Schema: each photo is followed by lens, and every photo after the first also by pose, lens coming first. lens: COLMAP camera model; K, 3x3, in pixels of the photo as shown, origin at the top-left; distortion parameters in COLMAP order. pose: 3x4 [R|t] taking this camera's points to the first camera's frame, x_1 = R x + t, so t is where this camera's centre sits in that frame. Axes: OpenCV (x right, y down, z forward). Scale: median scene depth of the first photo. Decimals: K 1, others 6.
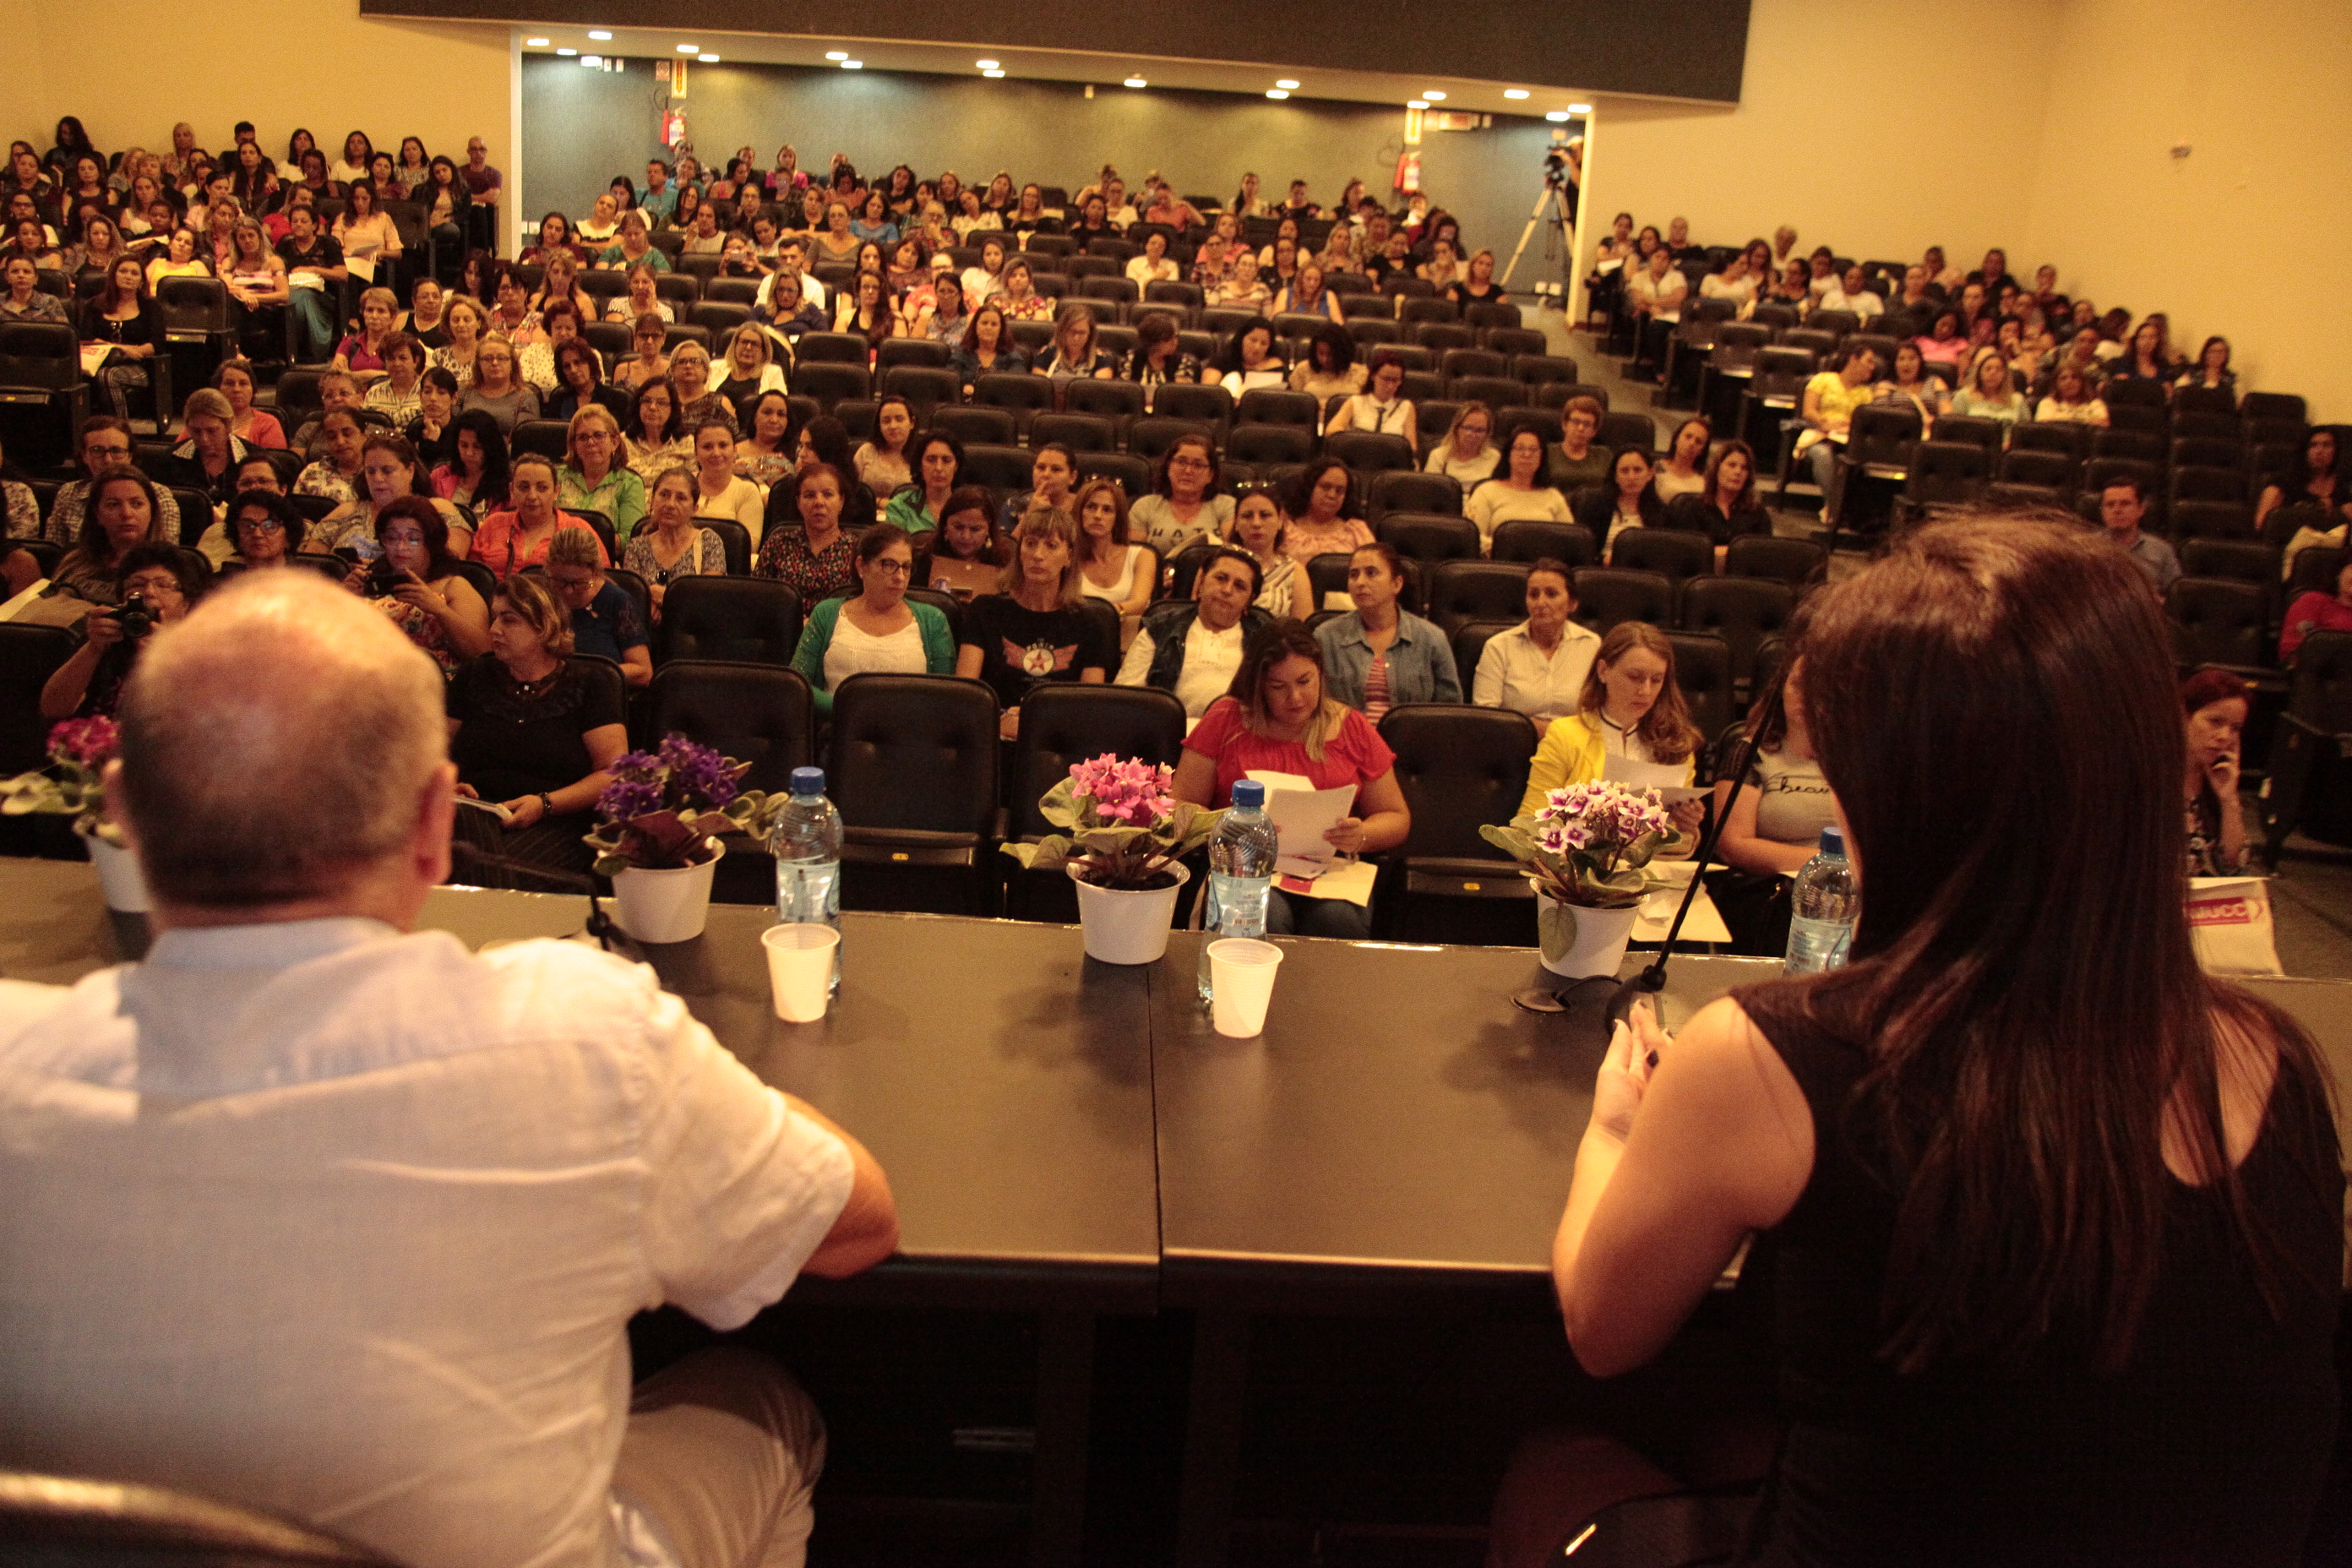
lens RADIAL K [[1893.1, 0, 1156.6], [0, 1893.1, 787.2], [0, 0, 1]] dist [-0.151568, 0.104886]
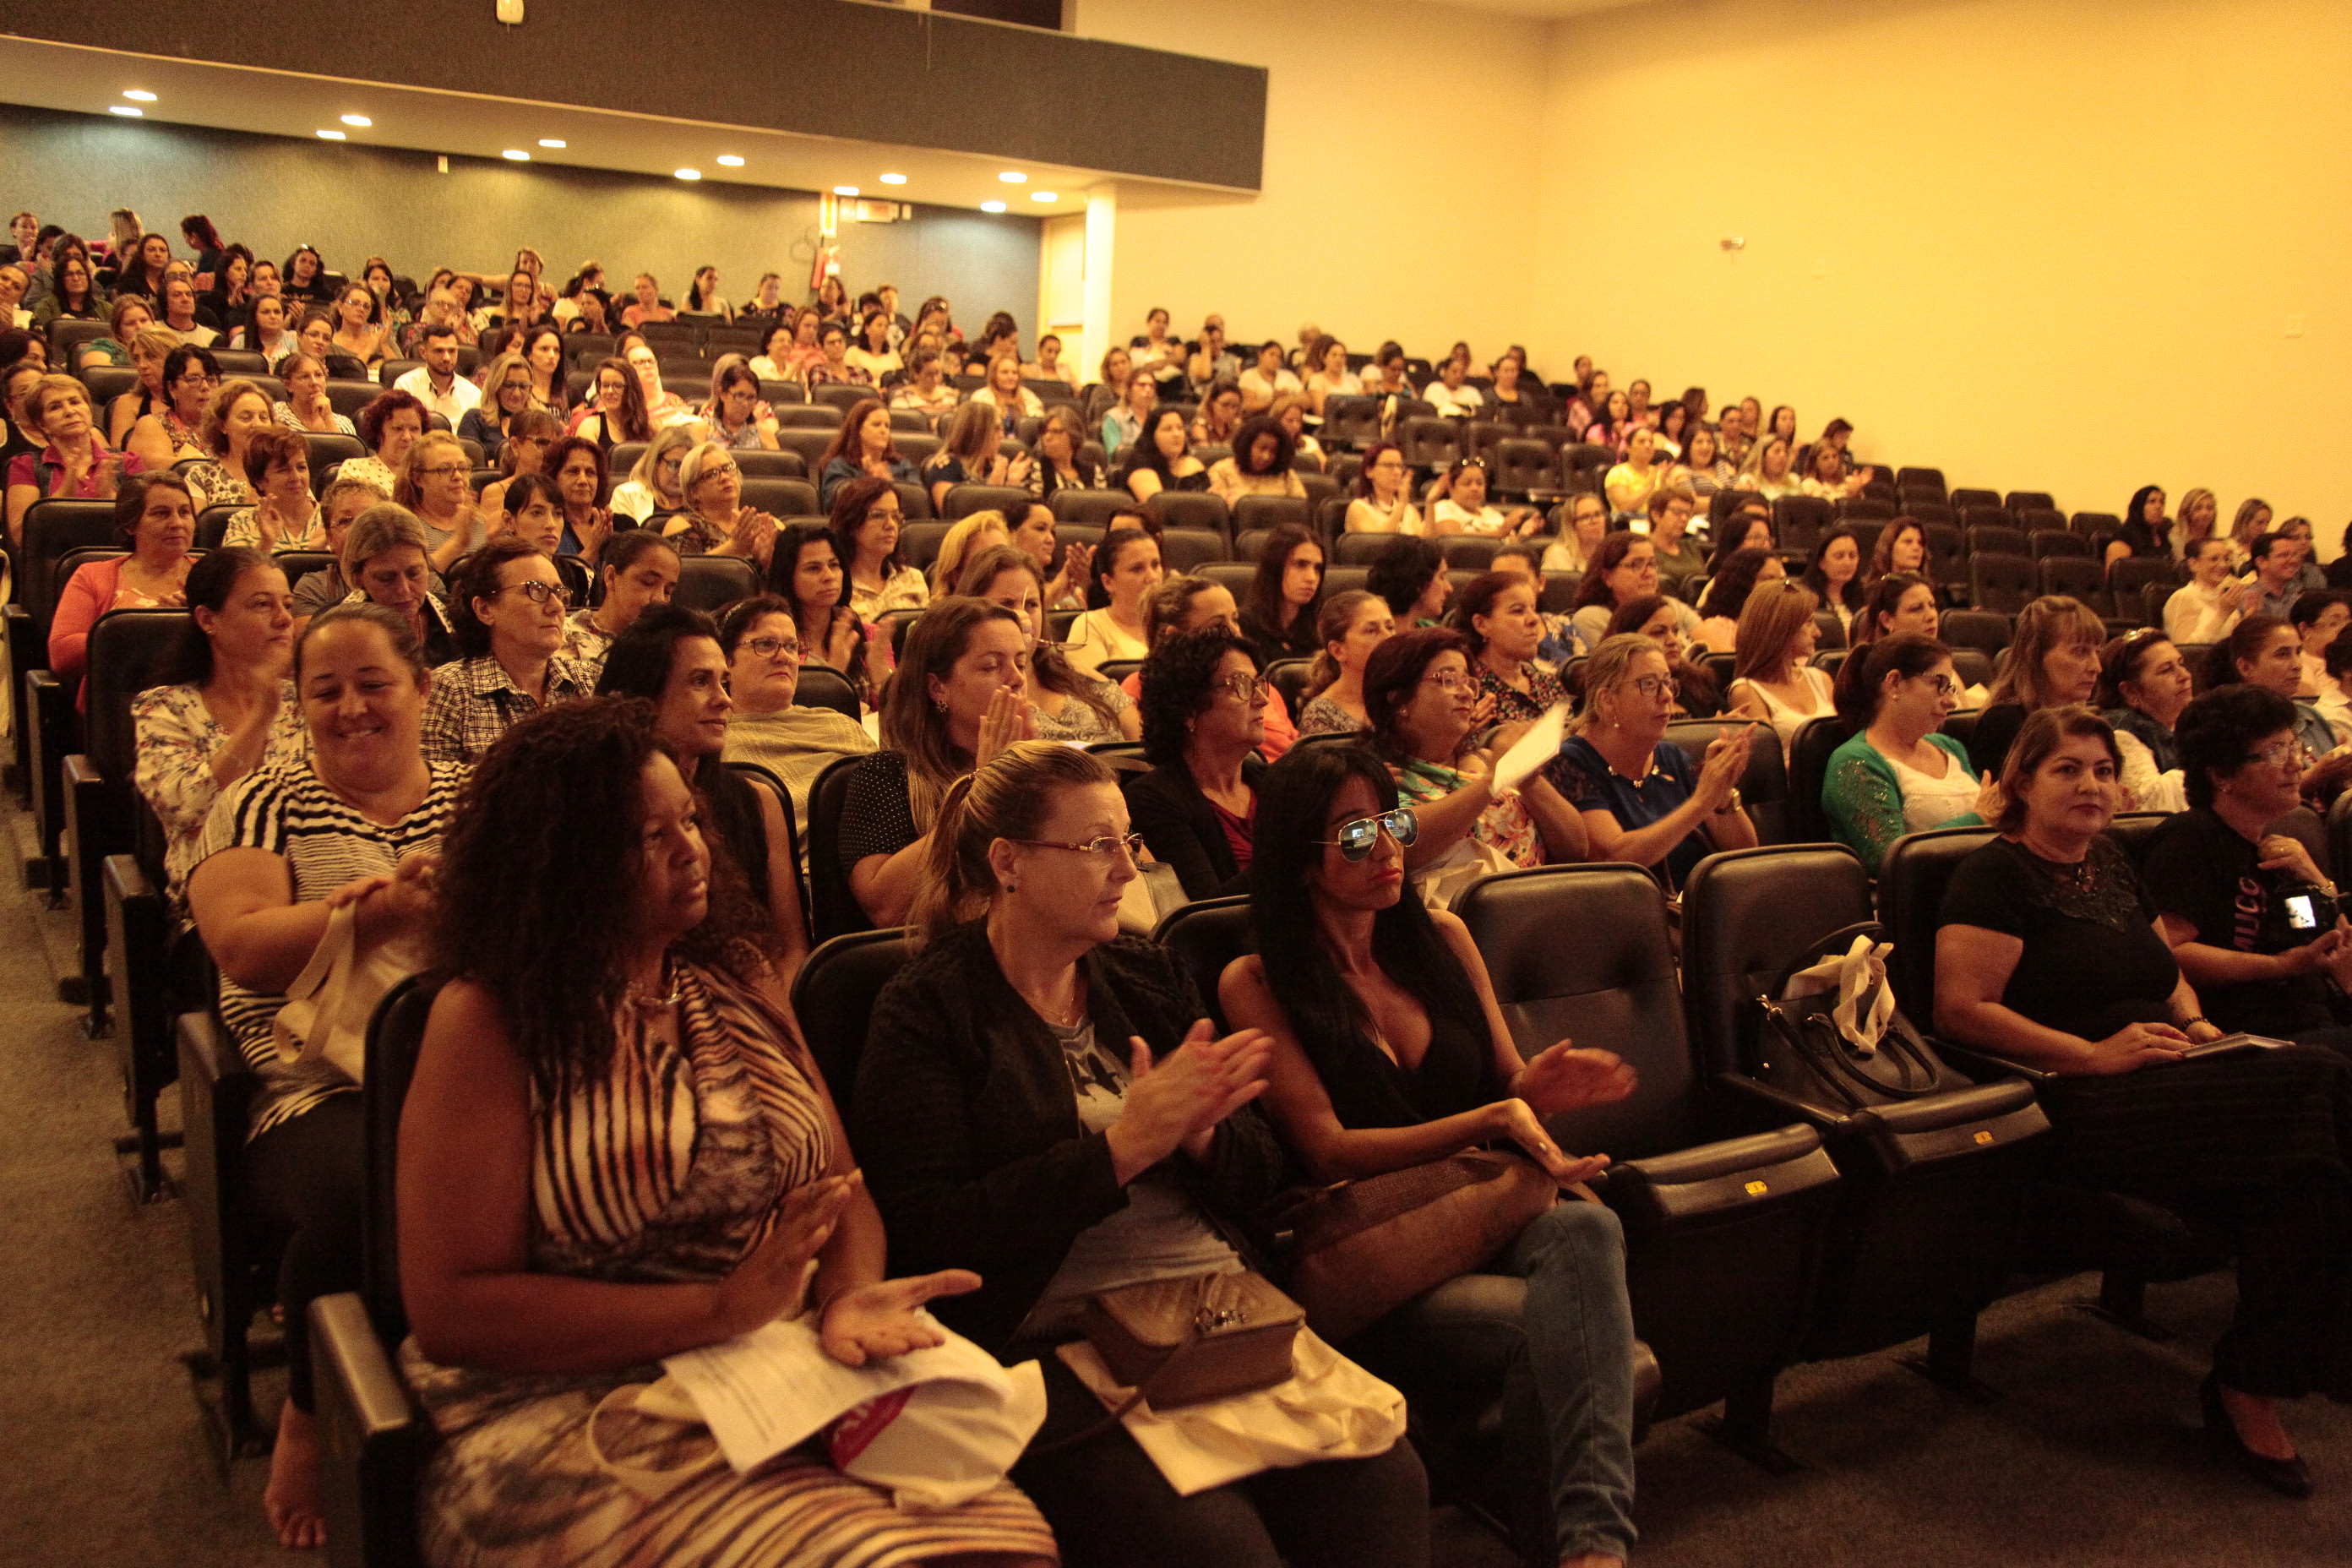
lens RADIAL K [[2095.1, 0, 1164.4], [0, 2095.1, 789.0], [0, 0, 1]] dist [-0.095683, 0.064945]
pose [[0.851346, -0.106979, 0.513580, -0.430420], [0.153660, 0.986901, -0.049145, -0.041522], [-0.501595, 0.120756, 0.856633, 0.227698]]
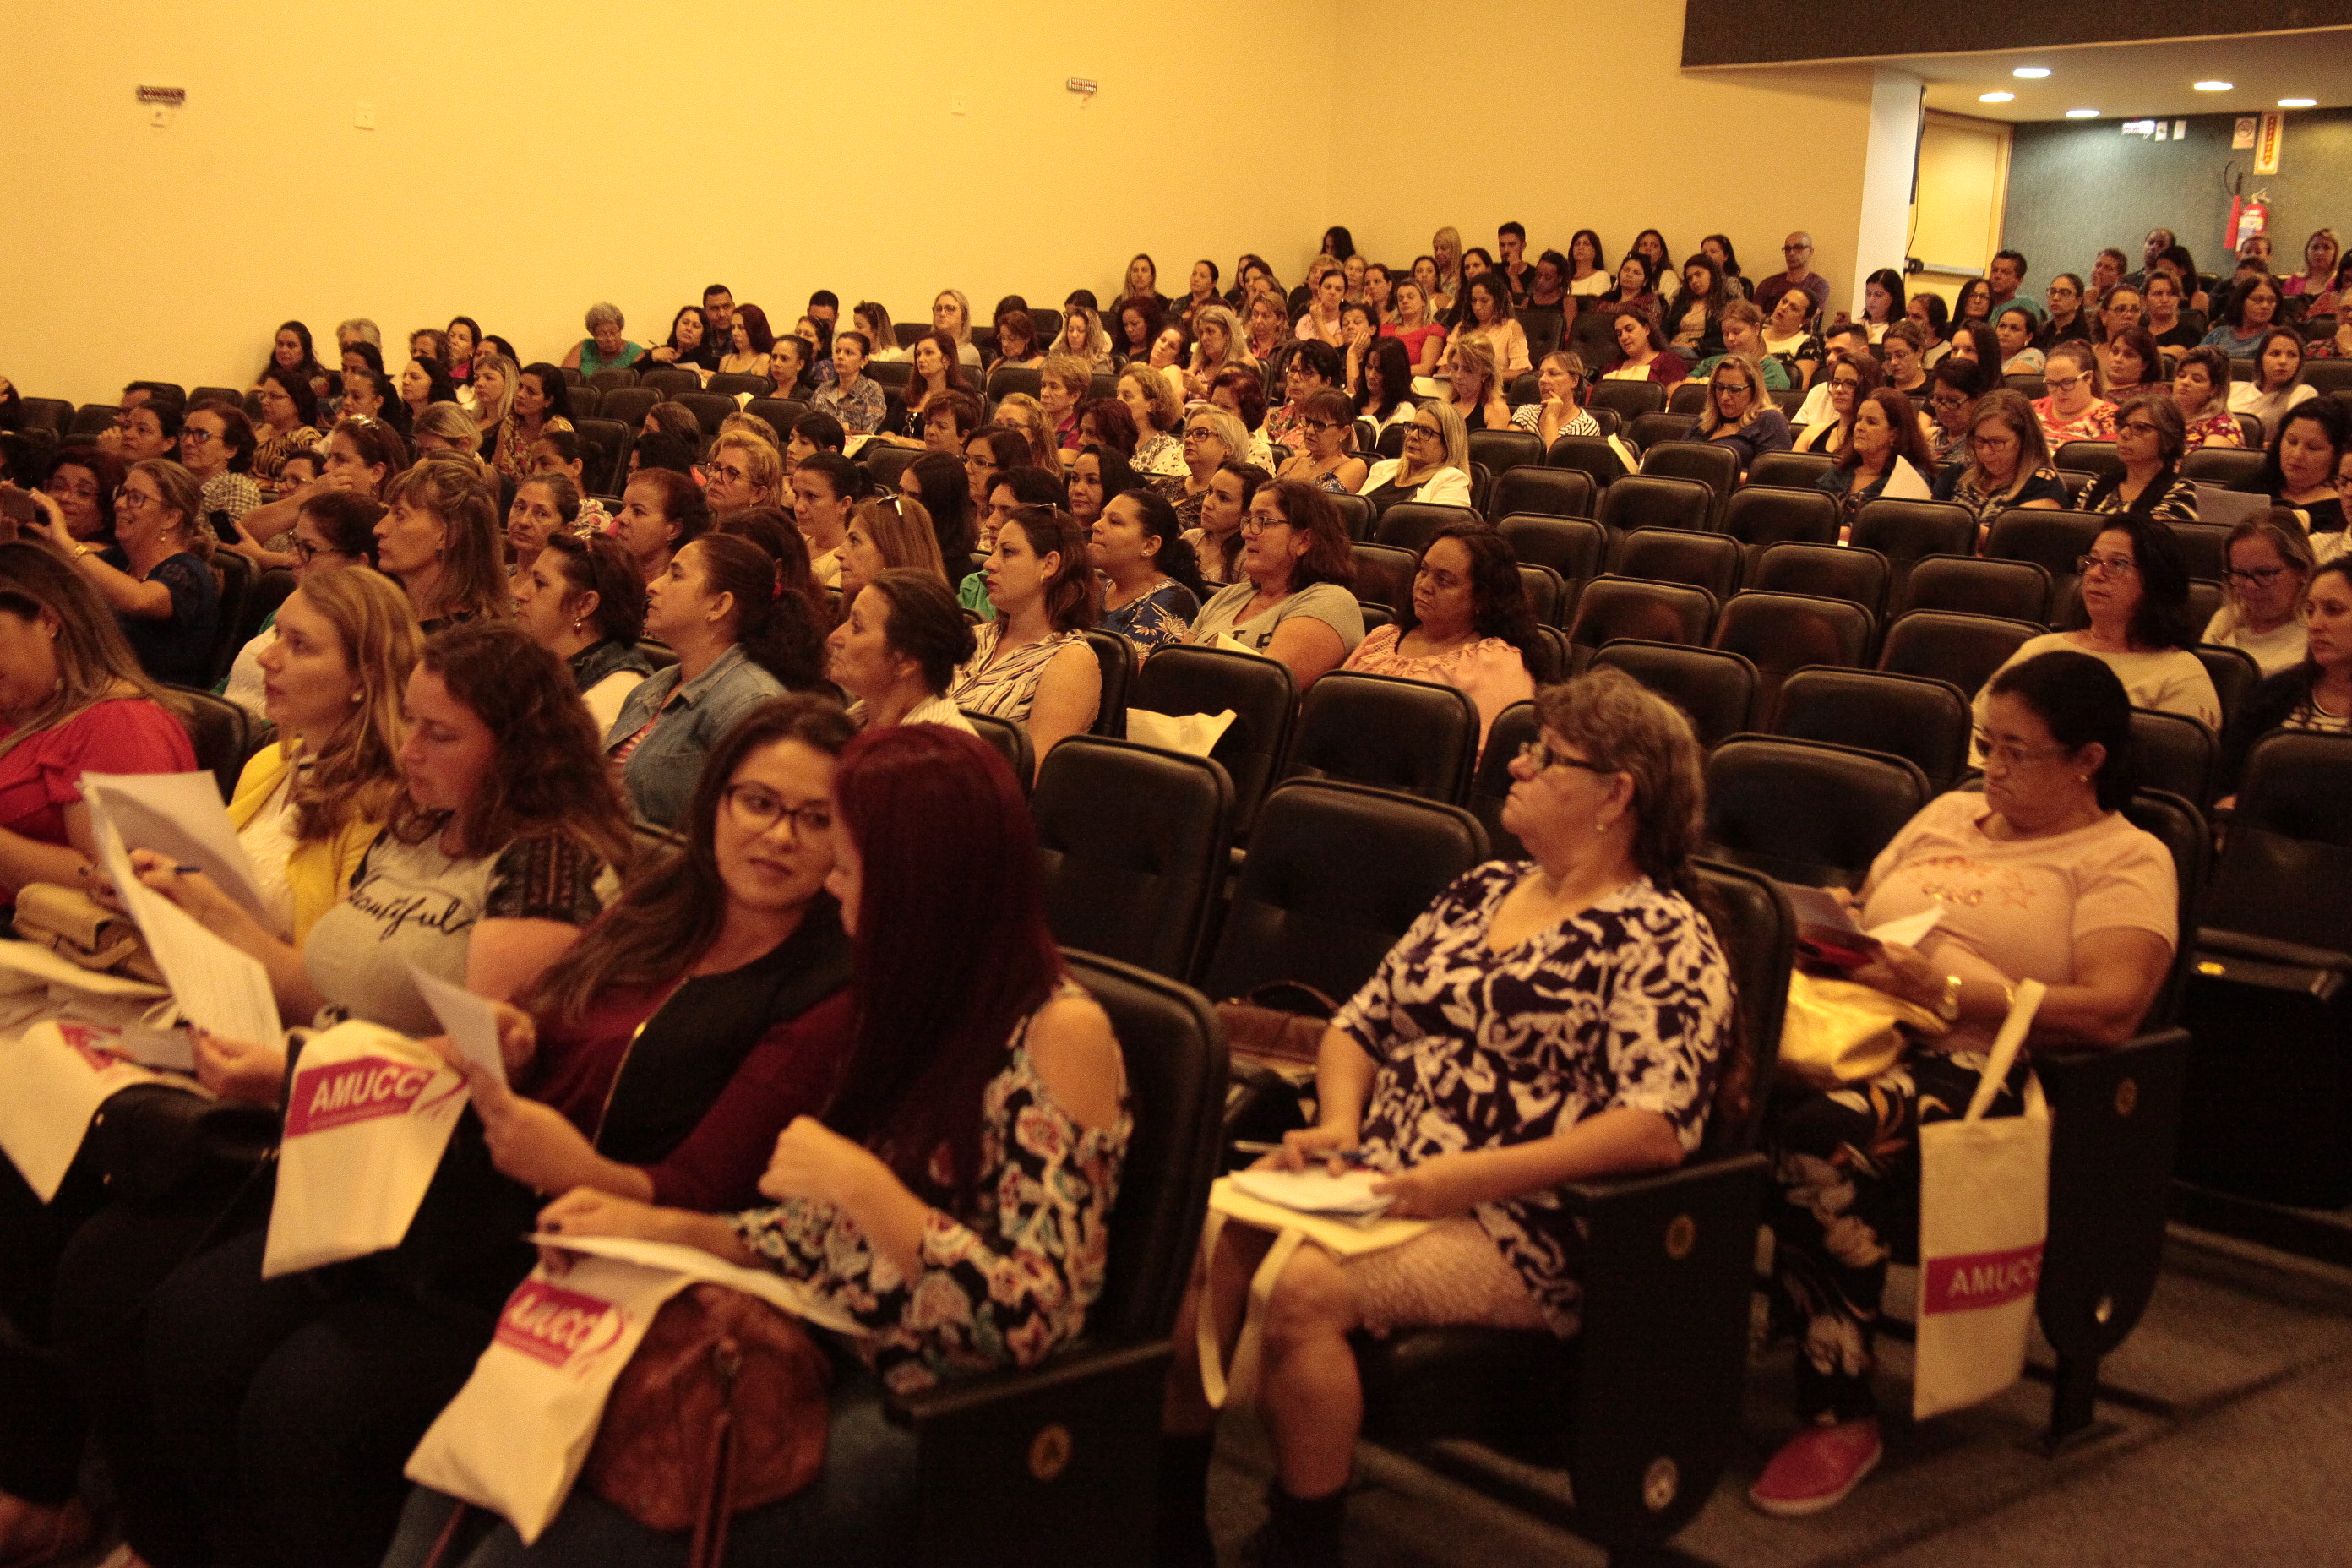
lens RADIAL K [[2857.0, 0, 1184.2], [0, 2857.0, 783.4], [0, 0, 1]] dist [0.046141, 0.000000]
pose [[0.628220, 0.076890, -0.774227, 0.460595], [-0.236490, 0.966893, -0.095867, -0.004557], [0.741223, 0.243322, 0.625606, 0.315928]]
